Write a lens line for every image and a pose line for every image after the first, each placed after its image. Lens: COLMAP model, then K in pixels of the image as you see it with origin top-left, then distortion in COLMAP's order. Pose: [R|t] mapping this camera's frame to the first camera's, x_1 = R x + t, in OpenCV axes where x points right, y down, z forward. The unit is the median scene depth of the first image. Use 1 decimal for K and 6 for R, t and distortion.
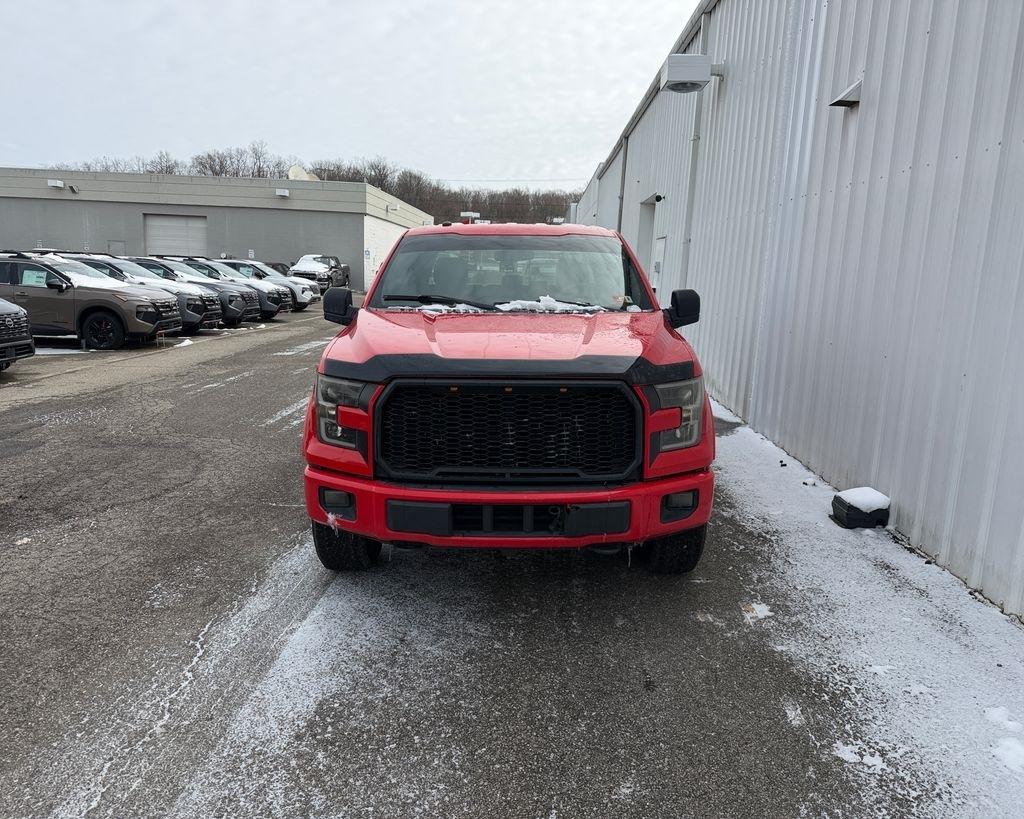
lens RADIAL K [[763.6, 0, 506.2], [0, 763.6, 403.5], [0, 0, 1]] dist [0.055526, -0.070858]
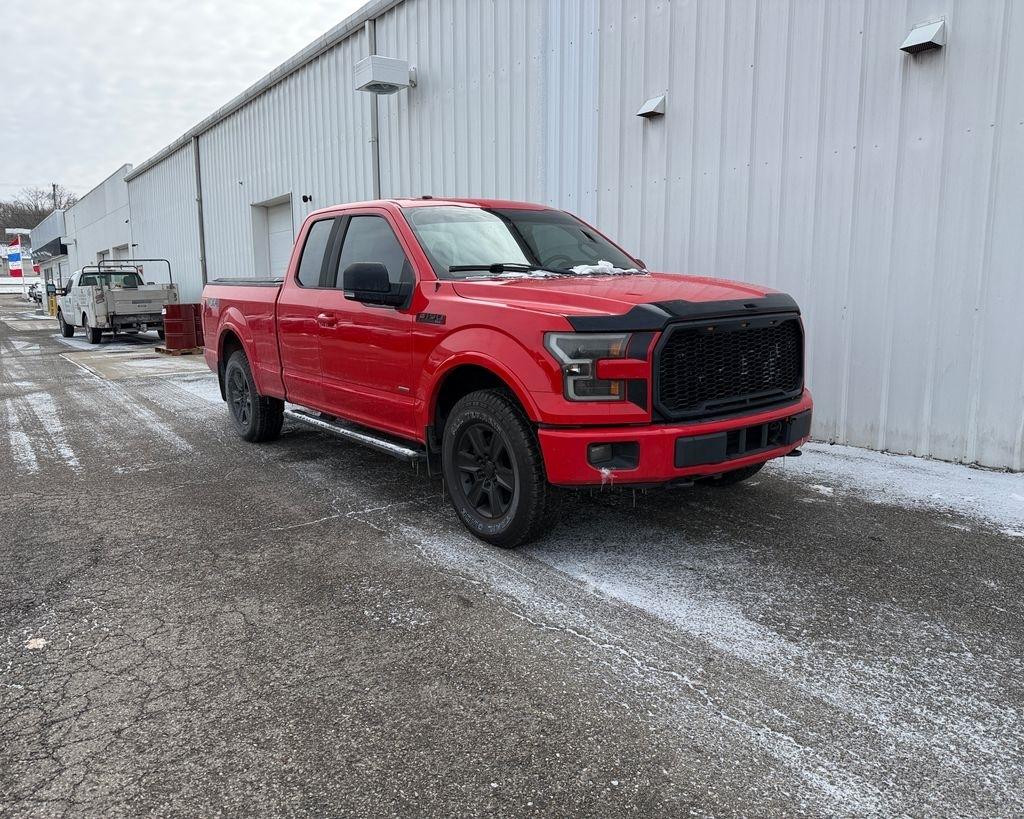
lens RADIAL K [[763.6, 0, 512.9], [0, 763.6, 412.4], [0, 0, 1]] dist [0.055526, -0.070858]
pose [[0.786358, -0.134089, 0.603043, -0.904438], [0.140060, 0.989438, 0.037369, 0.017678], [-0.601685, 0.055076, 0.796833, 0.275168]]
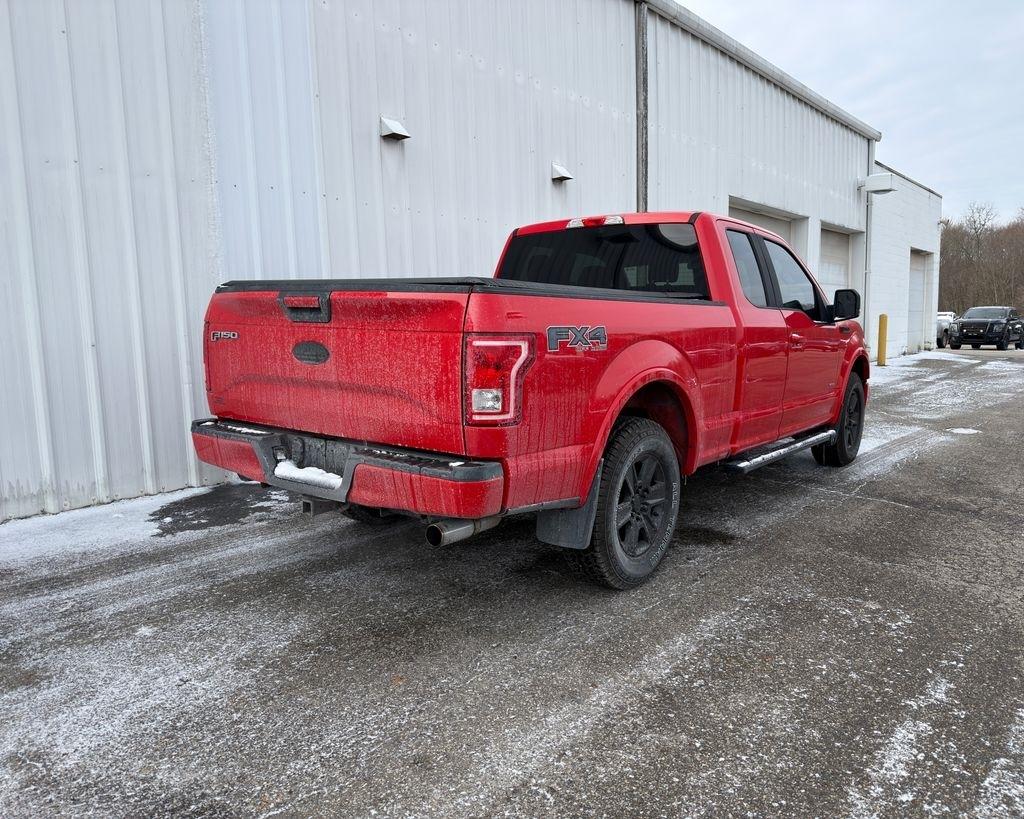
lens RADIAL K [[763.6, 0, 527.9], [0, 763.6, 412.3], [0, 0, 1]] dist [0.055526, -0.070858]
pose [[-0.807452, -0.087777, 0.583367, -0.737542], [0.092069, 0.958001, 0.271582, -0.465207], [-0.582705, 0.273000, -0.765458, 3.099228]]
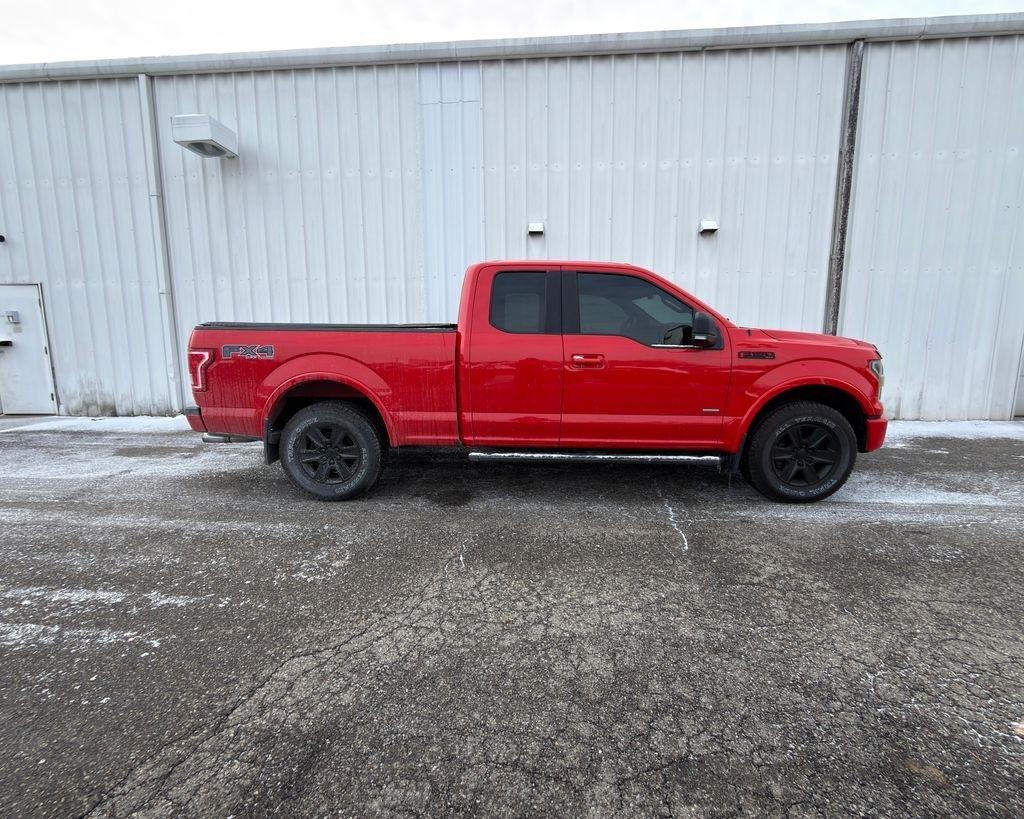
lens RADIAL K [[437.5, 0, 515.4], [0, 437.5, 405.9], [0, 0, 1]] dist [-0.002389, 0.000717]
pose [[0.020034, -0.162433, 0.986516, -1.218427], [0.178860, 0.971379, 0.156309, -0.230610], [-0.983670, 0.173317, 0.048514, 1.757185]]
